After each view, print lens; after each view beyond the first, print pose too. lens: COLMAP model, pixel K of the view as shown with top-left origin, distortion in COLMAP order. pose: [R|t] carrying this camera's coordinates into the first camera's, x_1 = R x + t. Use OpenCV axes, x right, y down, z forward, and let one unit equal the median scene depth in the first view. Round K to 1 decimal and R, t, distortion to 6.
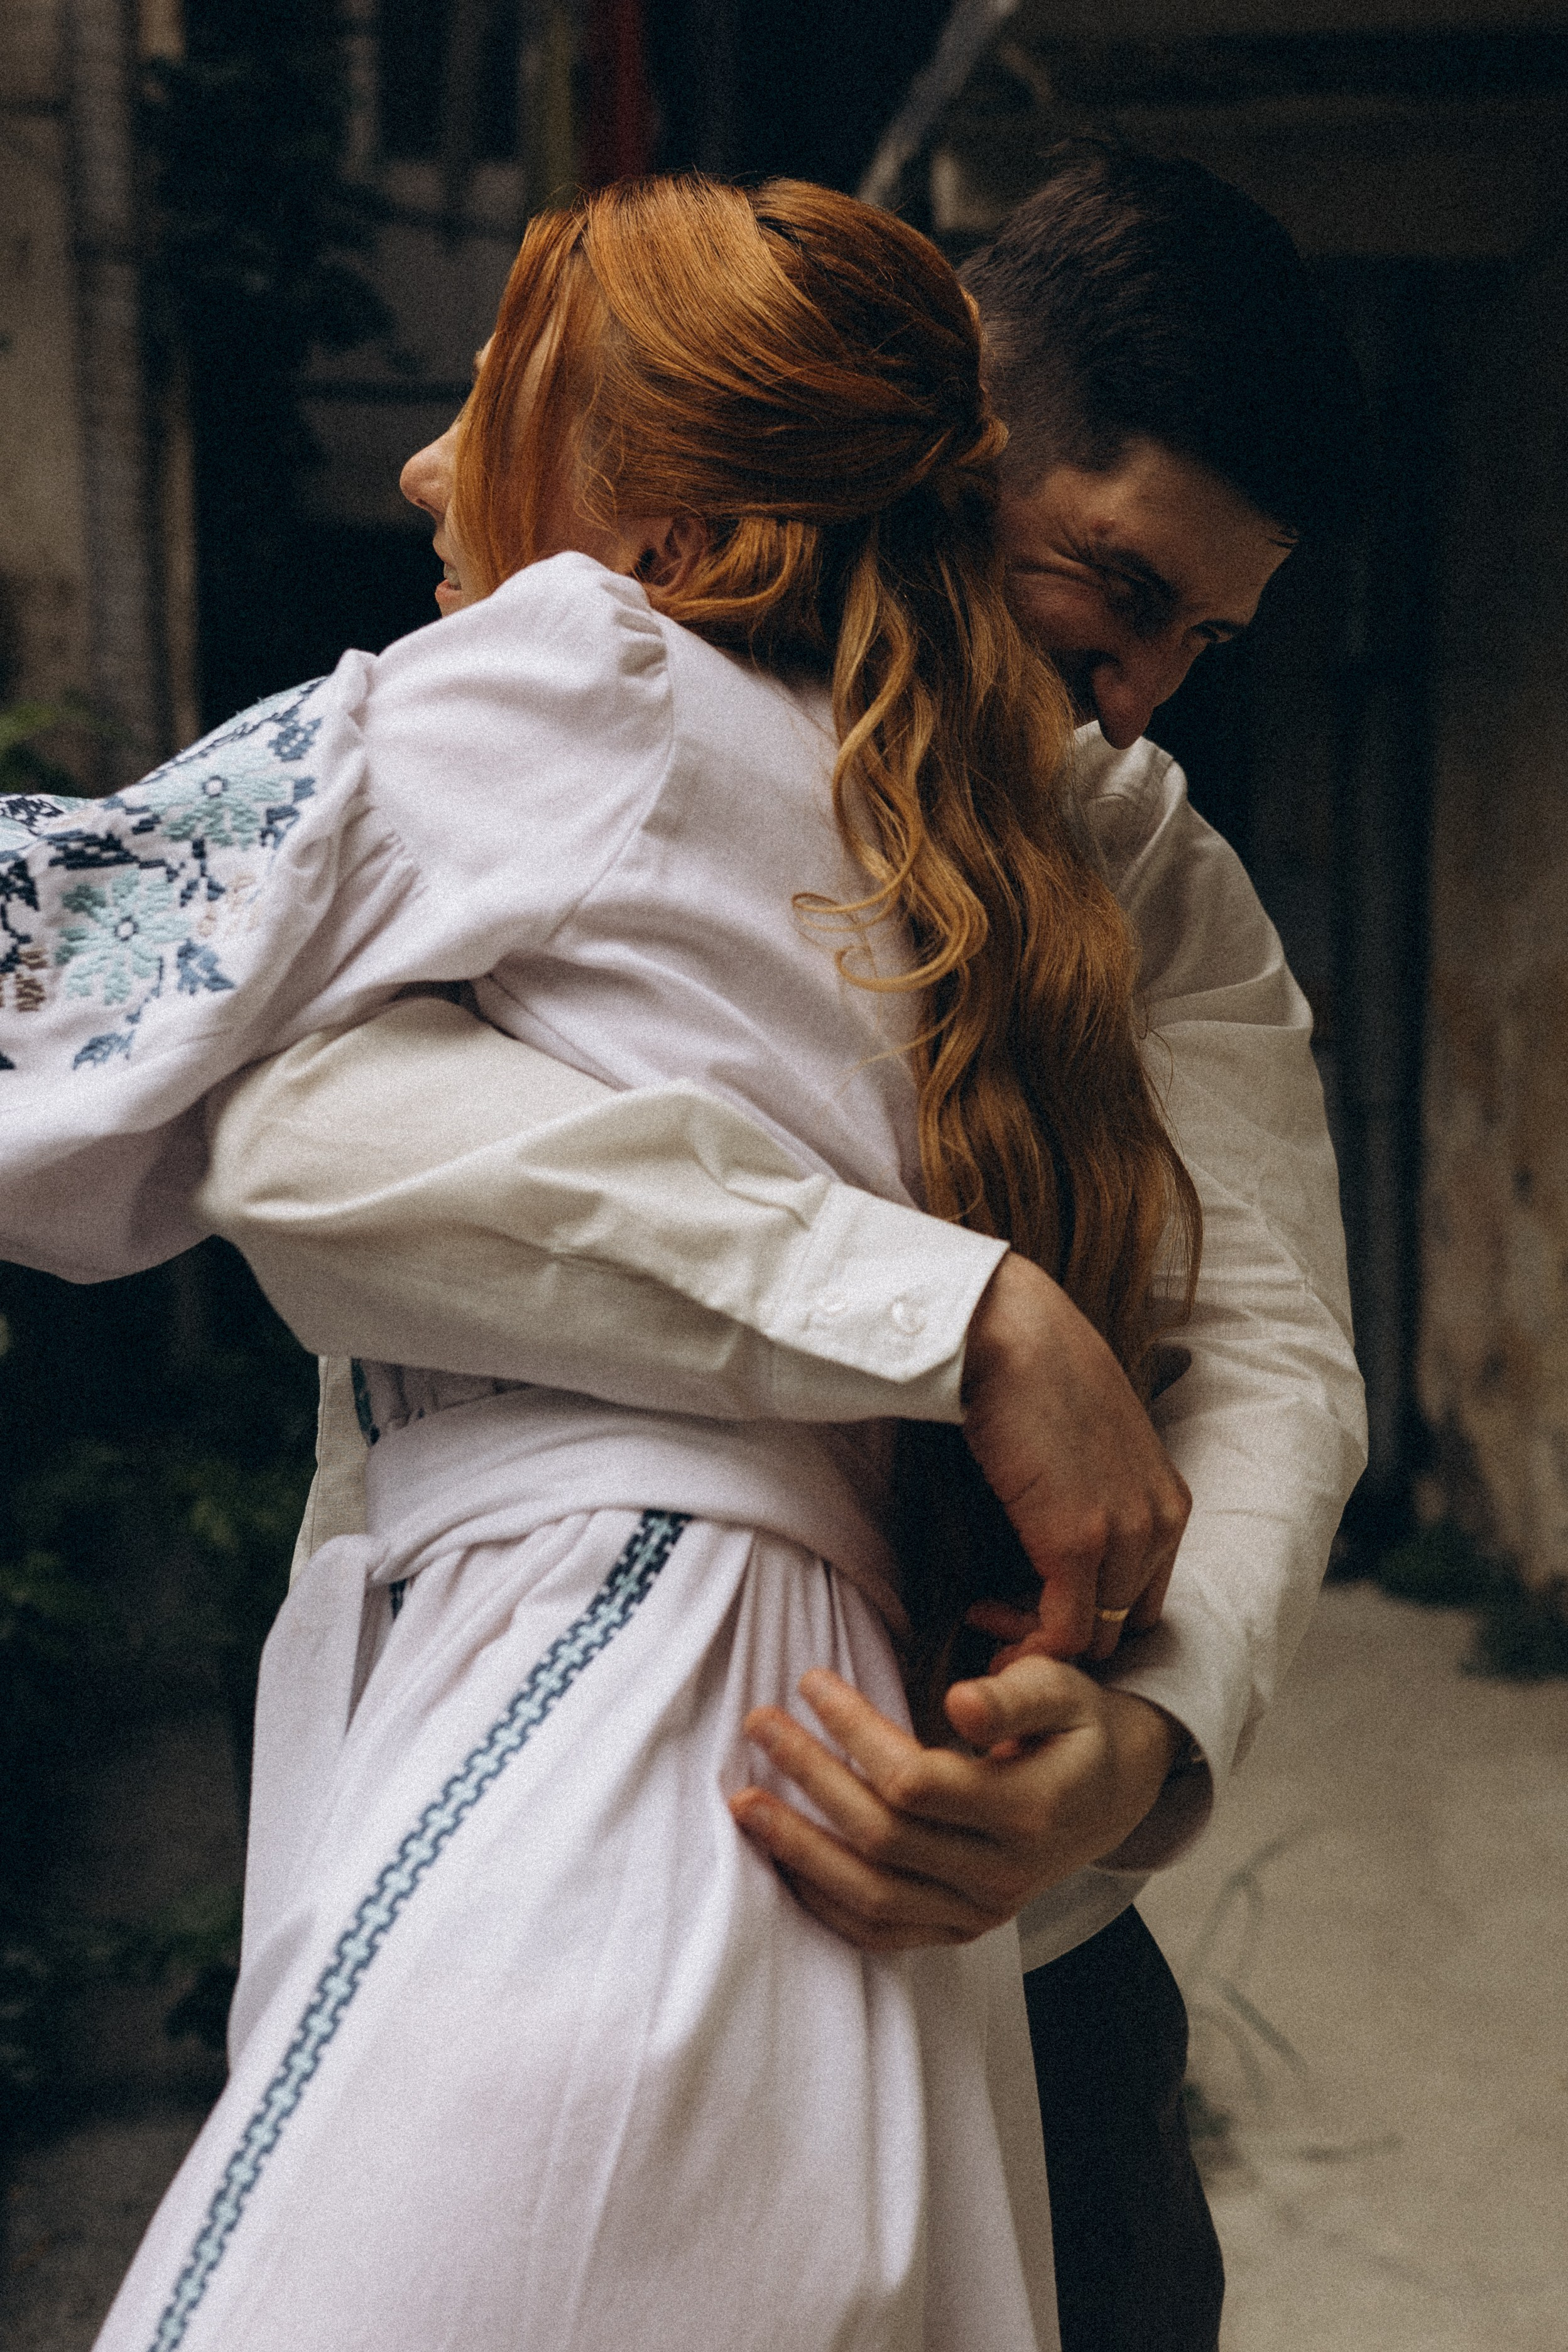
lens RADIAL K [[2304.4, 0, 784.4], [0, 2304.4, 1178.0], [0, 0, 1]] dist [0.011470, 0.000000]
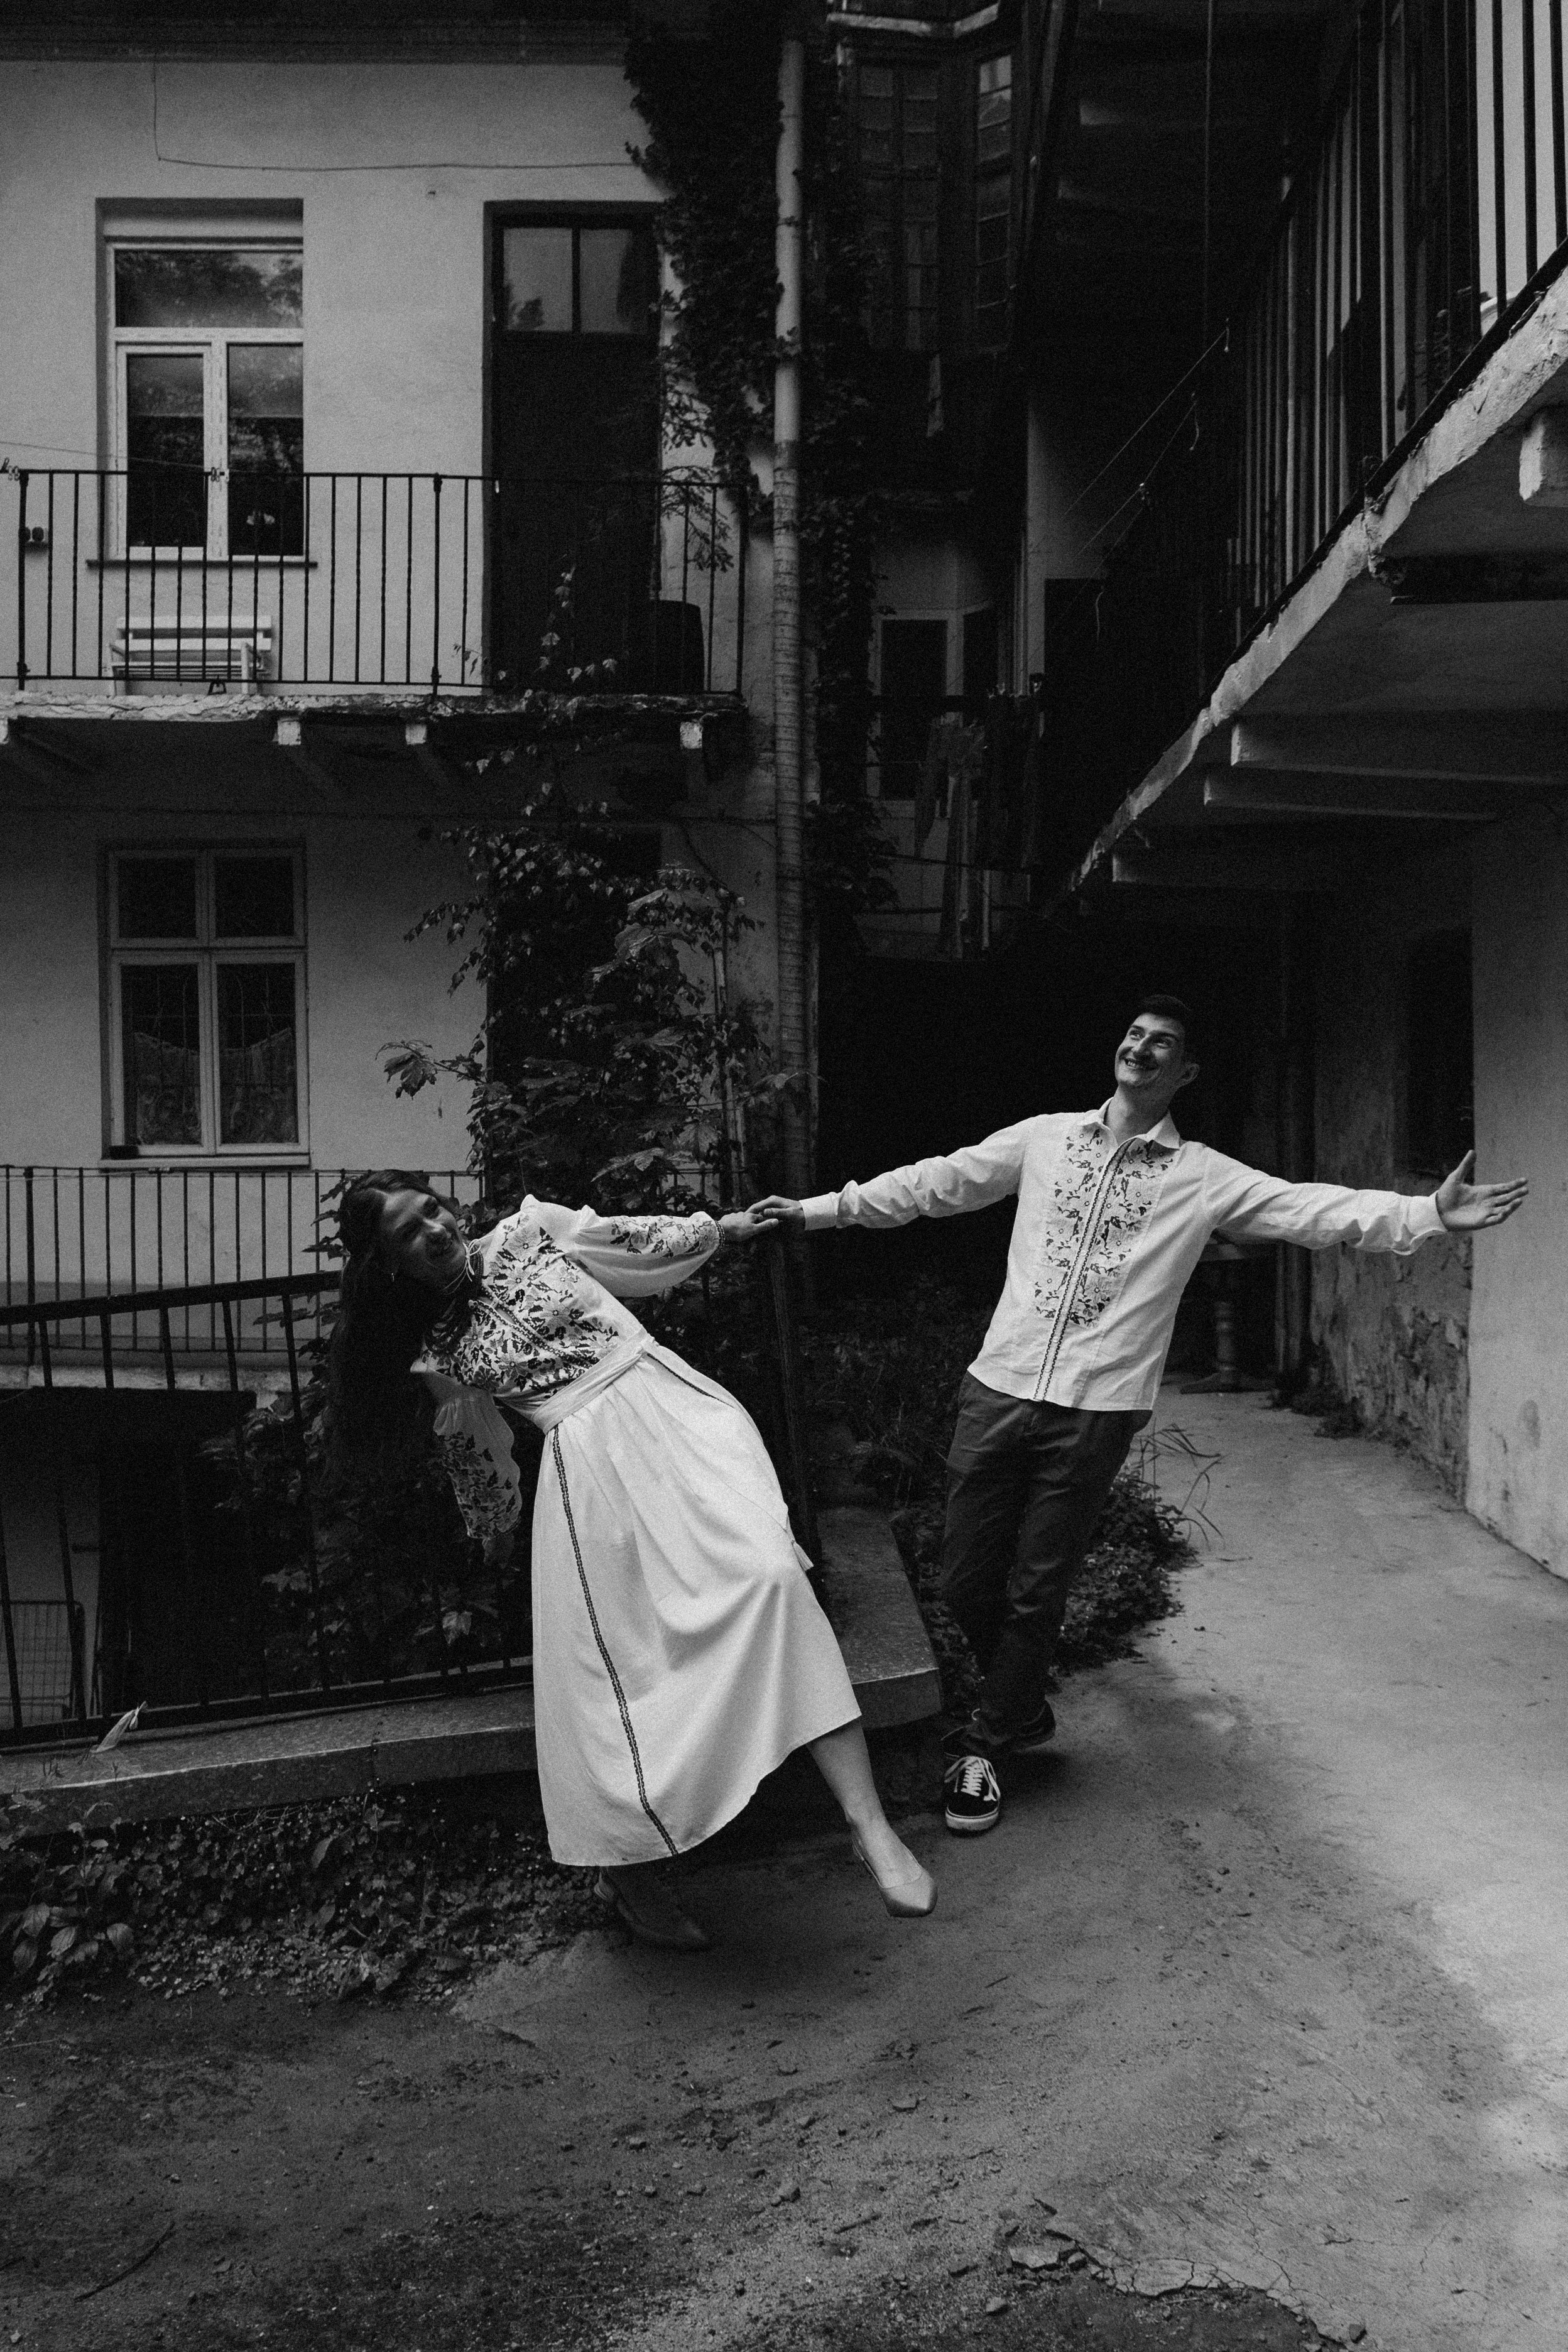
lens RADIAL K [[1861.1, 0, 780.1], [0, 1861.1, 1177.8], [0, 0, 1]] dist [-0.003656, -0.007342]
pose [[0.987820, 0.012264, -0.155119, 0.021408], [-0.022706, 0.997579, -0.065726, 0.069751], [0.153938, 0.068448, 0.985707, -1.020935]]
